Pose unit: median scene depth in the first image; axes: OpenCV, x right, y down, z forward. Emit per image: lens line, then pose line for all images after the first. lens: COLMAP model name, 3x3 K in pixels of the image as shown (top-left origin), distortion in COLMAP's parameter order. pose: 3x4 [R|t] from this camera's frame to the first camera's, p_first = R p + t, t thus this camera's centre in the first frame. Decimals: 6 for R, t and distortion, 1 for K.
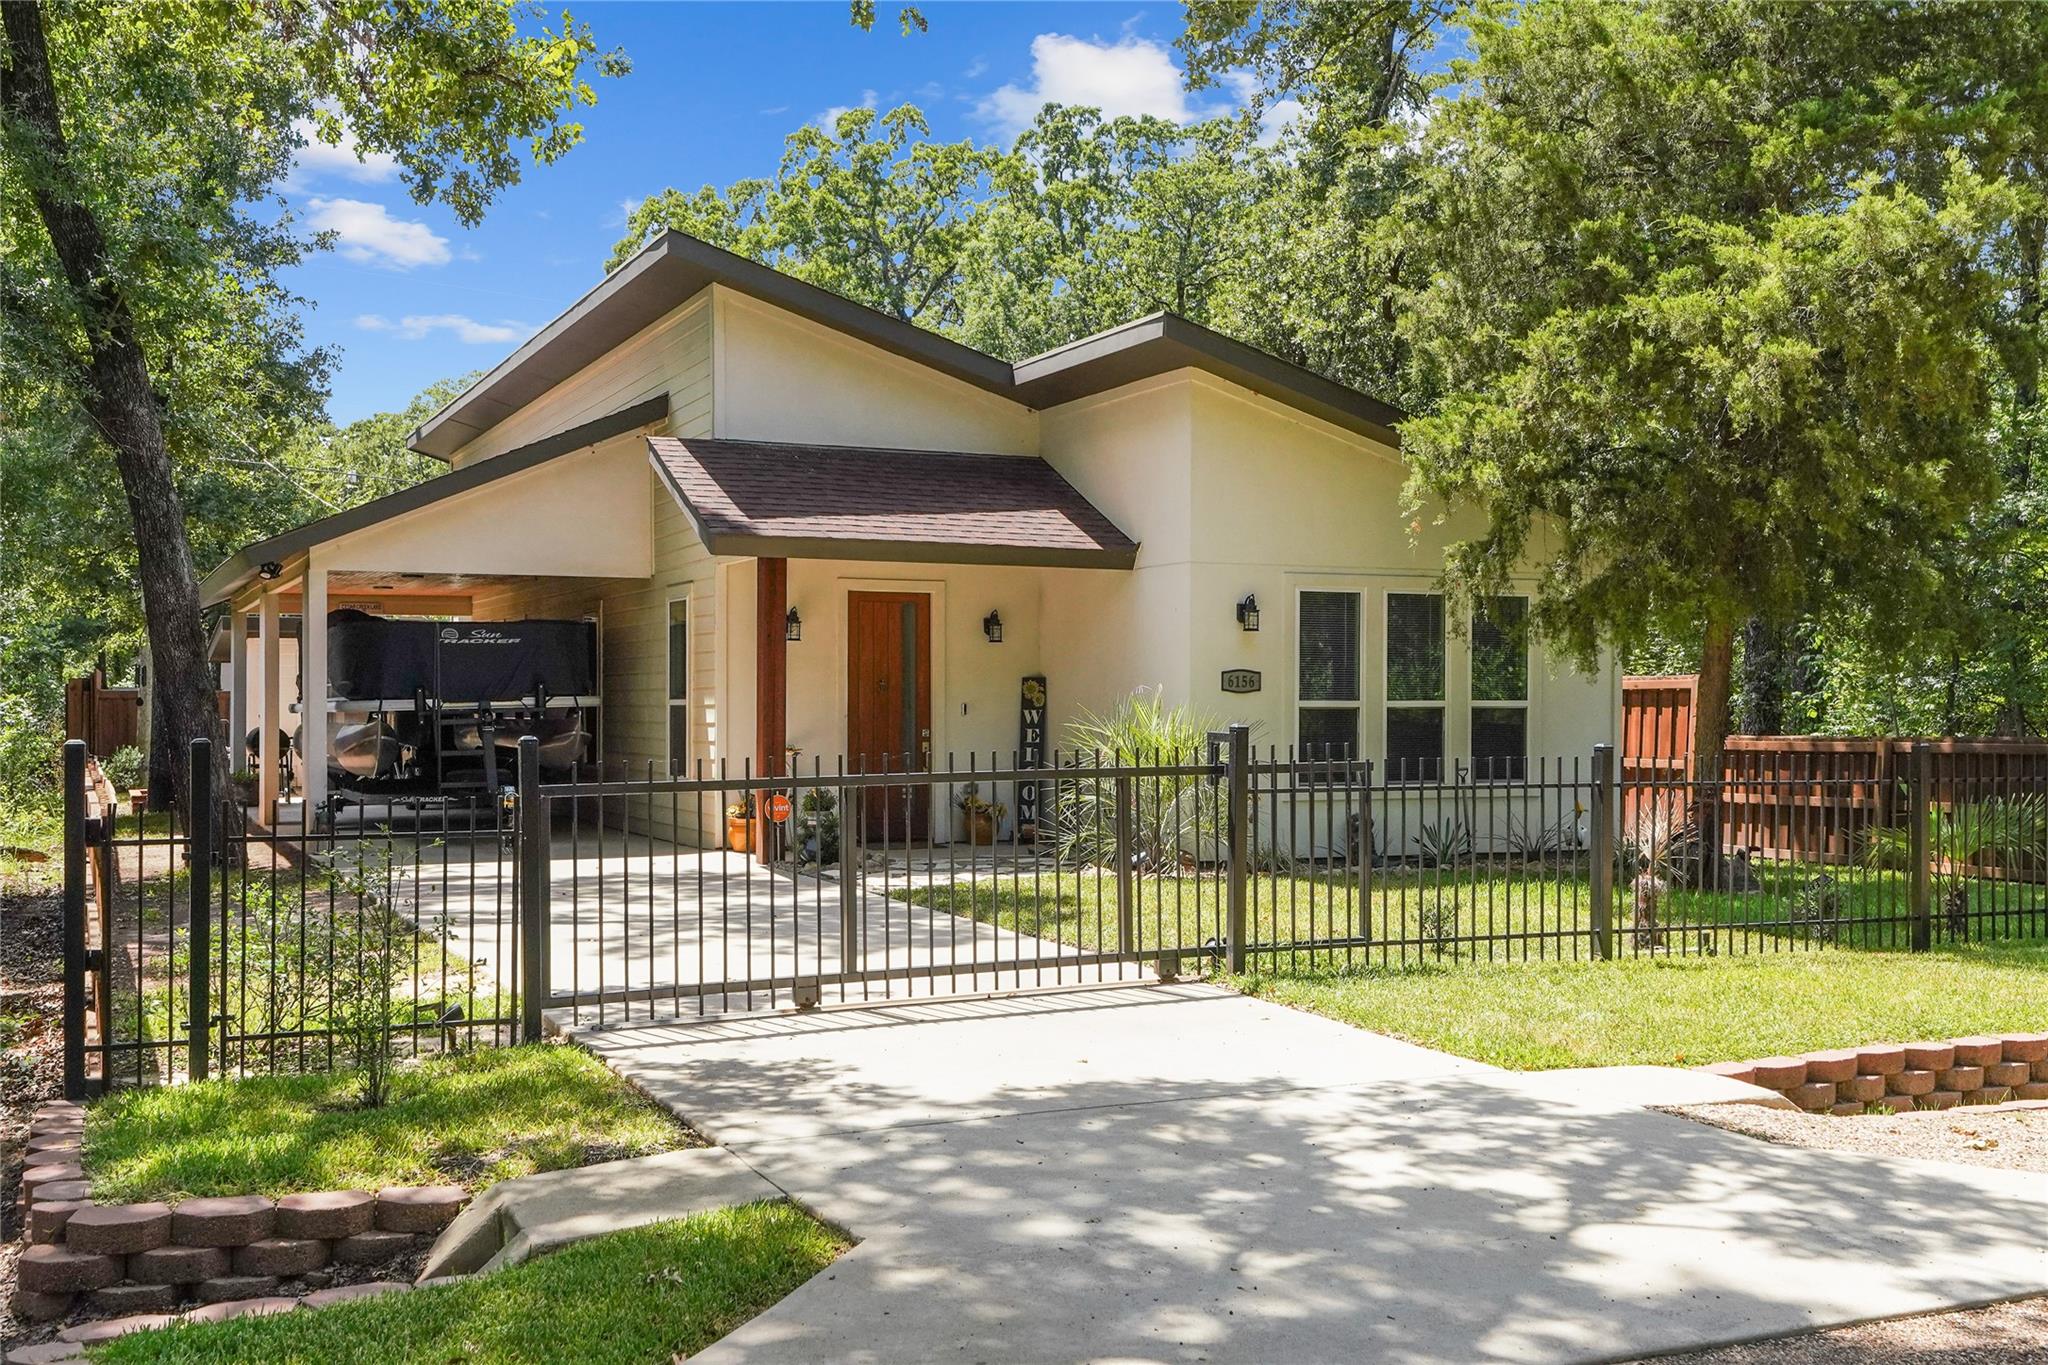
lens RADIAL K [[2086.9, 0, 1024.3], [0, 2086.9, 683.5], [0, 0, 1]] dist [-0.001821, 0.000000]
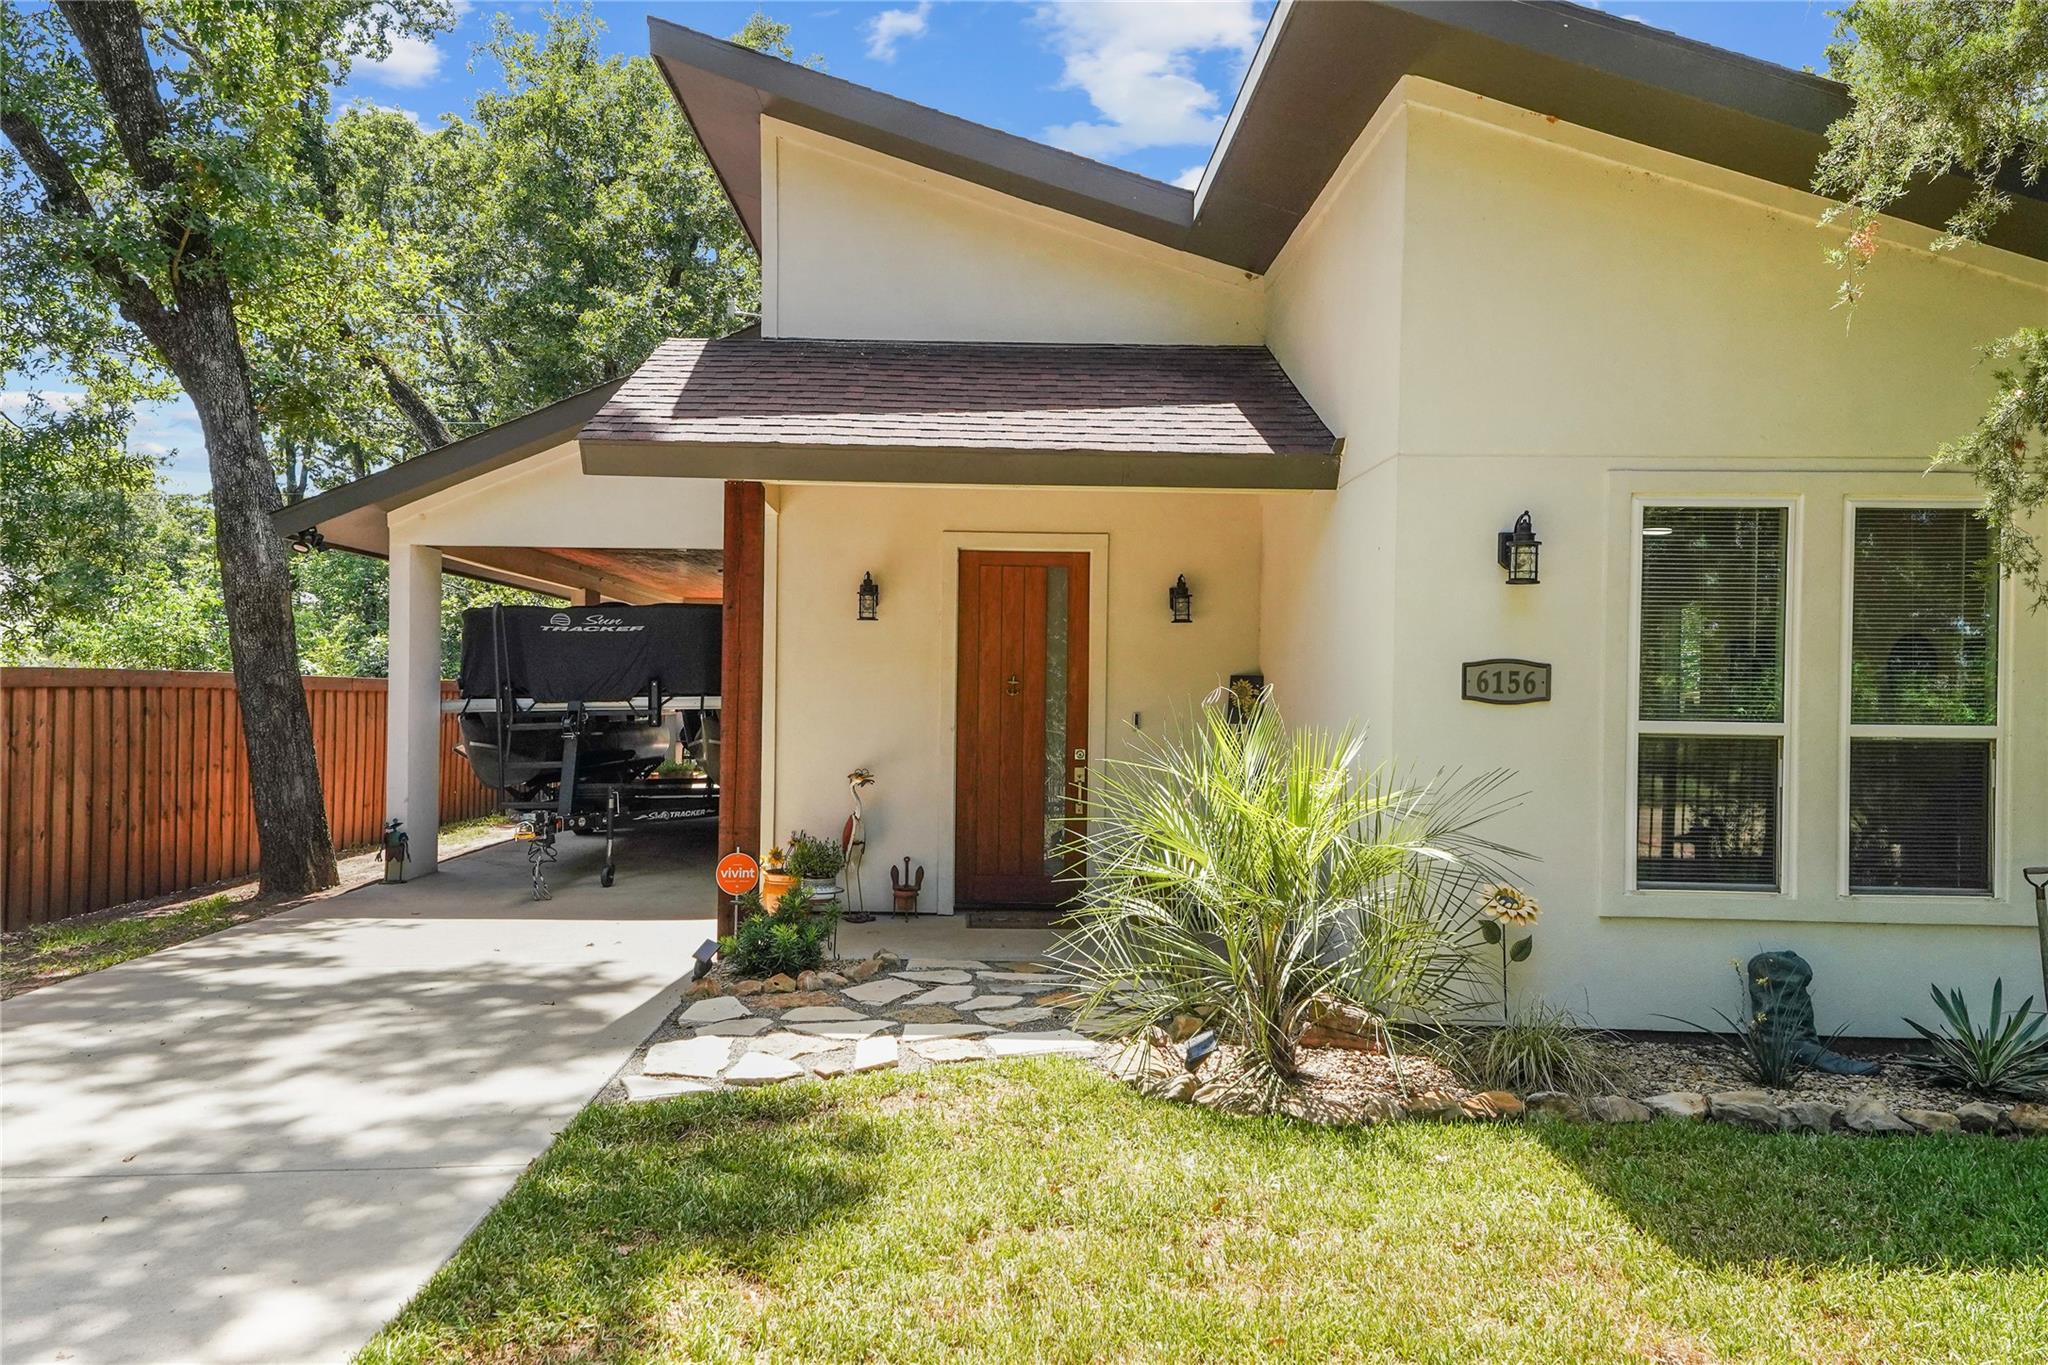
lens RADIAL K [[1401.4, 0, 1019.4], [0, 1401.4, 688.1], [0, 0, 1]] dist [0.048028, 0.001437]
pose [[0.918959, 0.007337, -0.394285, 0.123908], [-0.005415, 0.999967, 0.005986, -0.001044], [0.394316, -0.003366, 0.918969, 0.601439]]
